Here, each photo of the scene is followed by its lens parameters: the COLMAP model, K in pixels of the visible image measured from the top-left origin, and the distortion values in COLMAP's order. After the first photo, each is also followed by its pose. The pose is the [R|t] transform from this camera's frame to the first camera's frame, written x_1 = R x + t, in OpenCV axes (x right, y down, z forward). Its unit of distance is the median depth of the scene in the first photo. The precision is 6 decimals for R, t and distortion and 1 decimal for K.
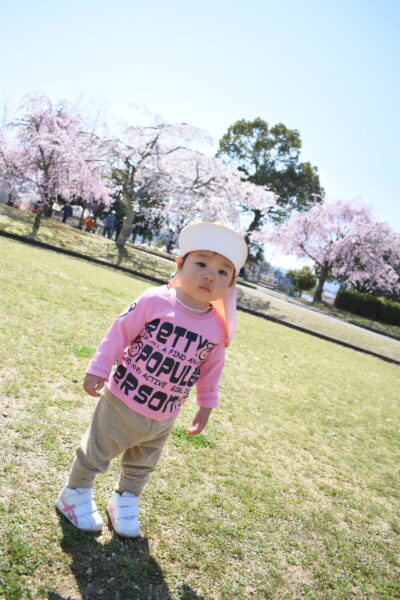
lens RADIAL K [[490.7, 0, 200.0], [0, 490.7, 300.0], [0, 0, 1]] dist [-0.001467, -0.000483]
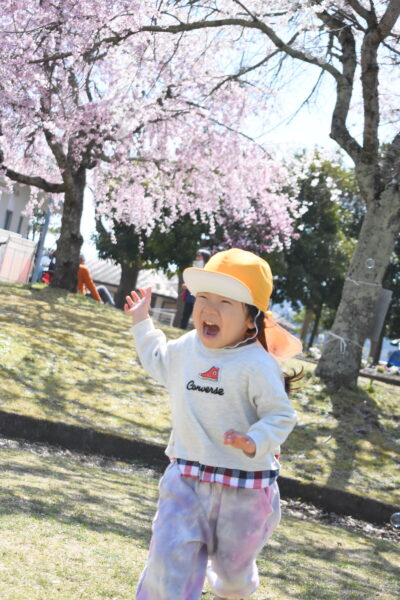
lens RADIAL K [[1145.5, 0, 200.0], [0, 1145.5, 300.0], [0, 0, 1]] dist [0.002925, 0.003581]
pose [[0.959072, -0.089980, -0.268484, -0.088186], [0.042299, 0.983055, -0.178361, -0.061610], [0.279984, 0.159705, 0.946627, 0.525191]]
